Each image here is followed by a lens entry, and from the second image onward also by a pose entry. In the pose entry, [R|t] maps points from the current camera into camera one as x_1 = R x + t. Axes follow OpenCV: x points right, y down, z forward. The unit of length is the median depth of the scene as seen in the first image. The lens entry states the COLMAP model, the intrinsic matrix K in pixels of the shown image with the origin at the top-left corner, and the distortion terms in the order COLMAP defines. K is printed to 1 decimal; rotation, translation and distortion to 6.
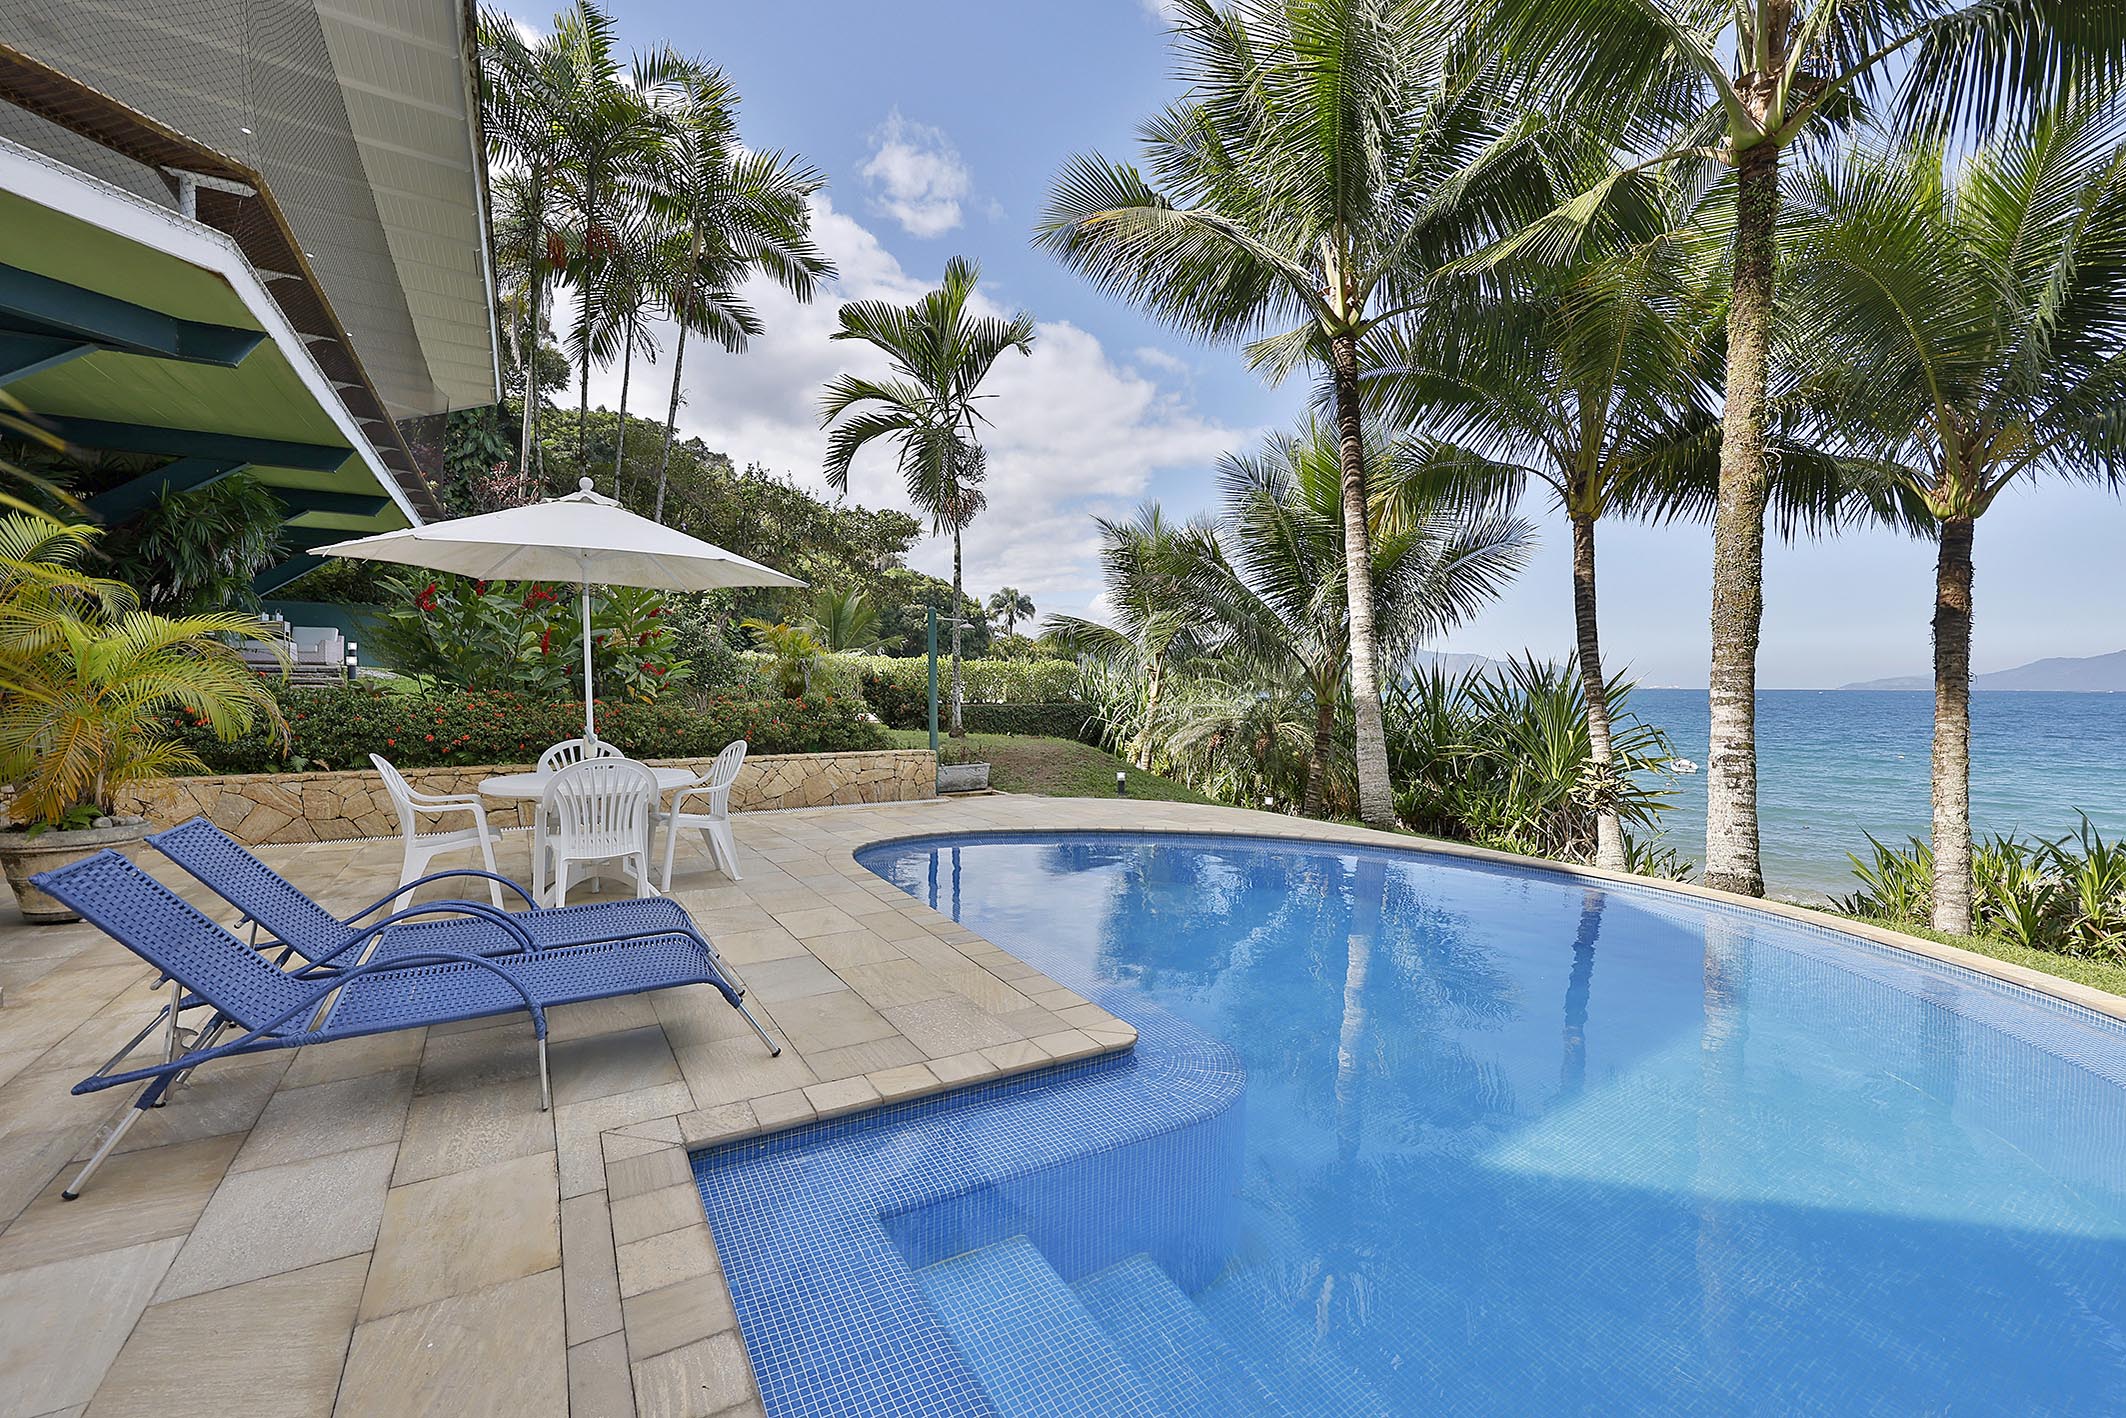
lens RADIAL K [[898.6, 0, 1063.0], [0, 898.6, 709.0], [0, 0, 1]] dist [-0.005483, 0.000086]
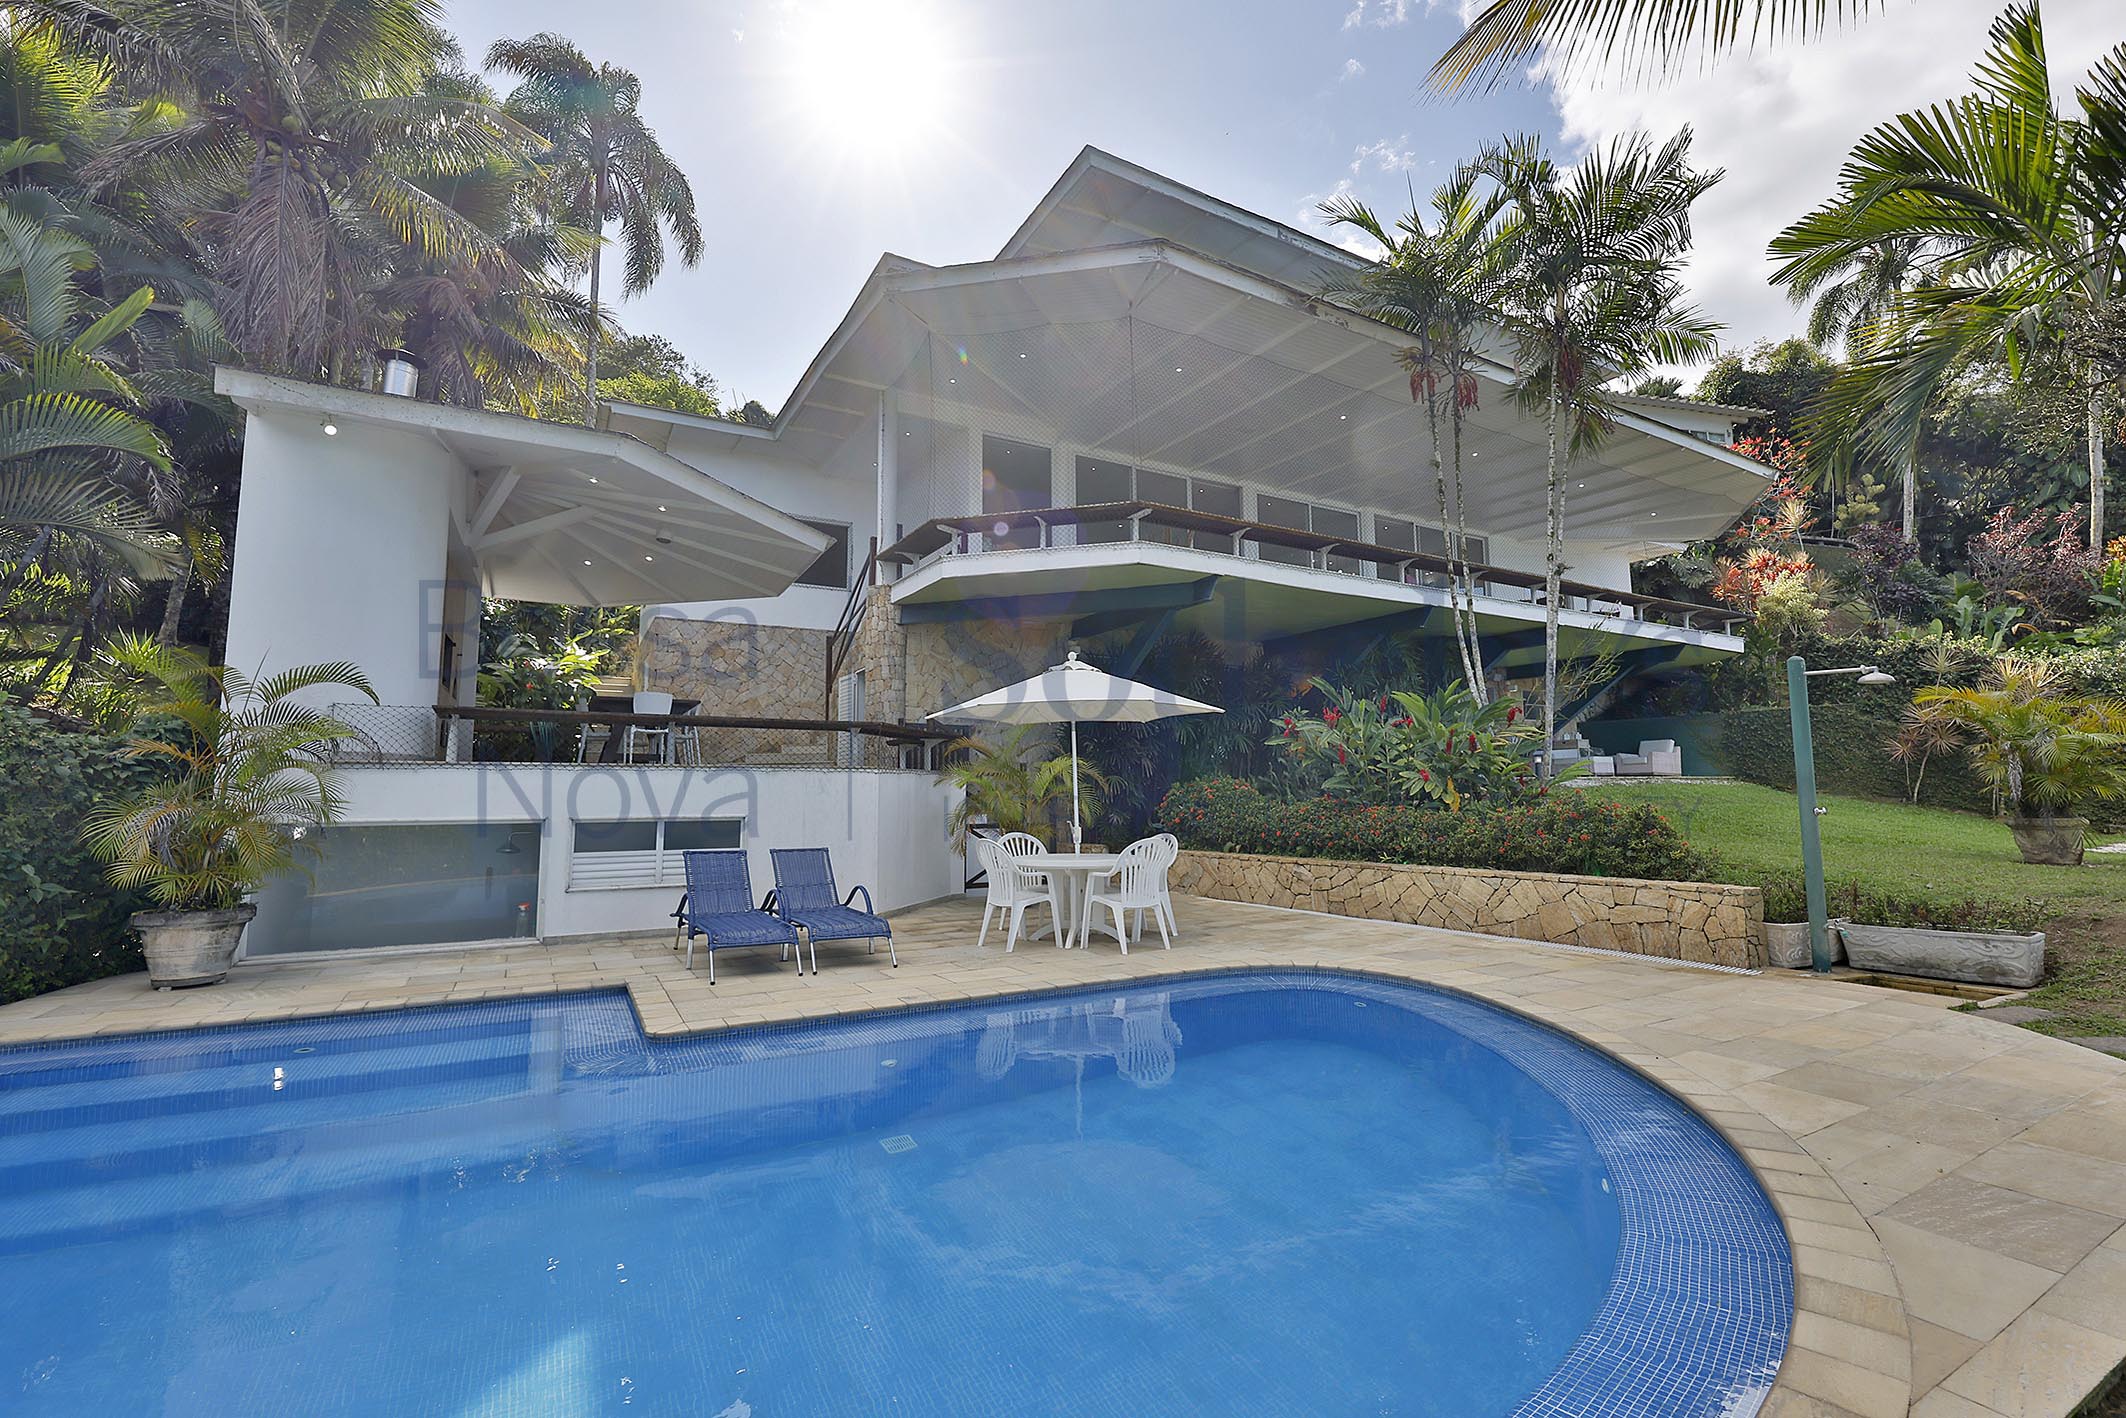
lens RADIAL K [[895.7, 0, 1051.5], [0, 895.7, 708.8], [0, 0, 1]] dist [-0.010232, 0.000022]
pose [[-0.020234, -0.106151, -0.994144, 0.810387], [-0.020198, 0.994188, -0.105745, -0.005584], [0.999591, 0.017940, -0.022260, 0.869018]]
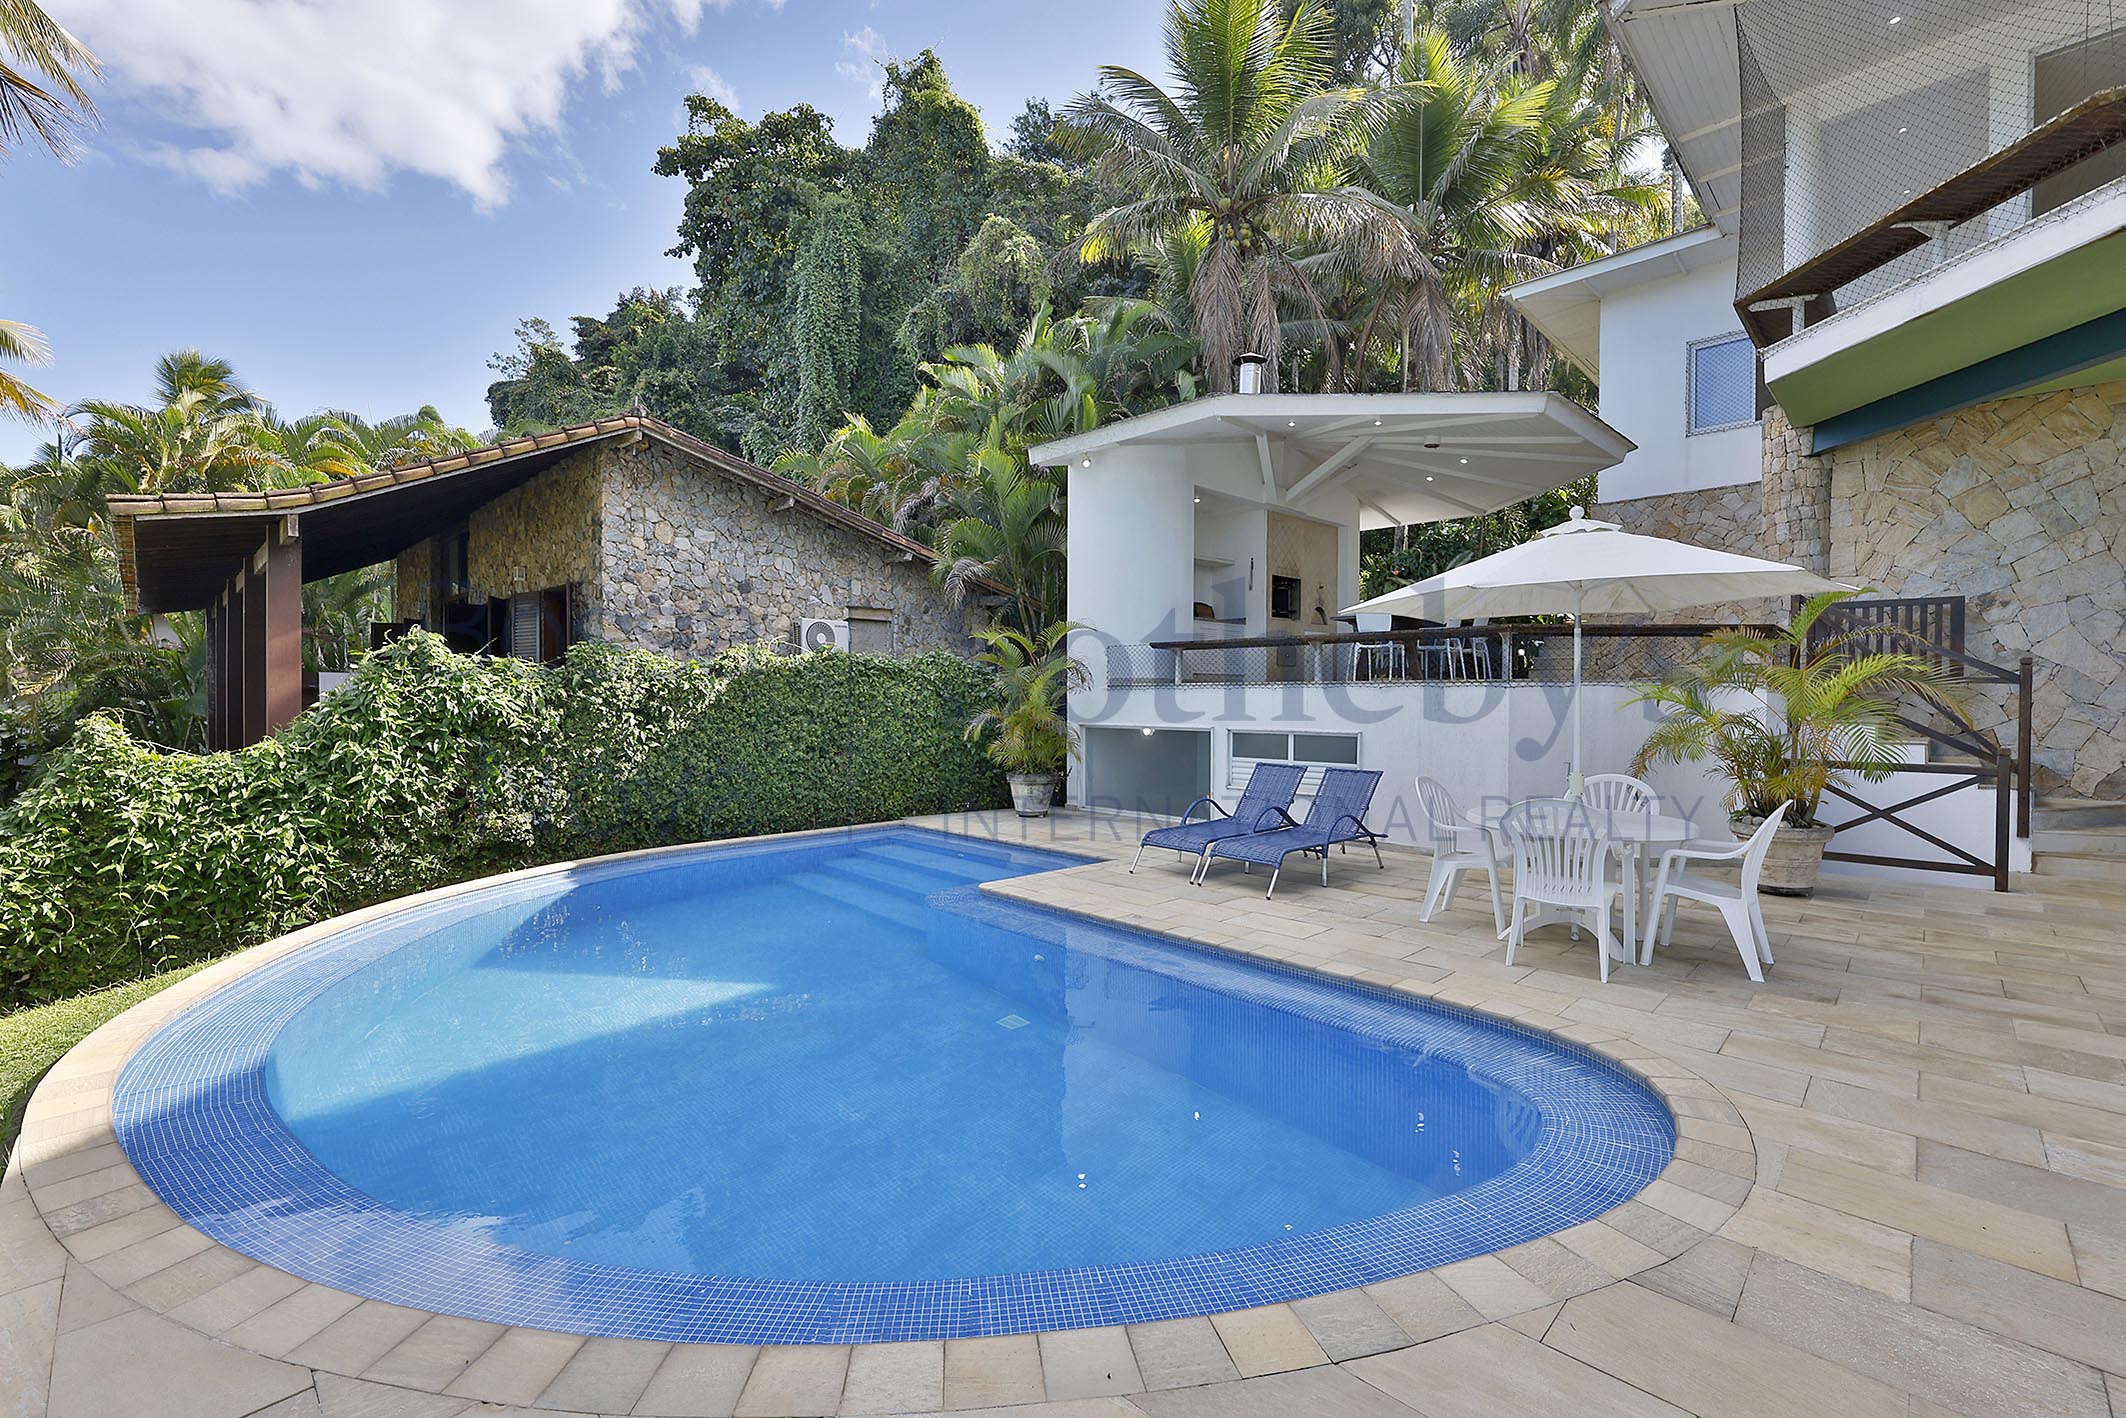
lens RADIAL K [[913.9, 0, 1069.6], [0, 913.9, 712.9], [0, 0, 1]] dist [-0.001641, 0.000174]
pose [[-0.968231, -0.003941, -0.250025, 0.208555], [-0.015098, 0.998973, 0.042719, -0.060541], [0.249600, 0.045137, -0.967296, 1.599286]]
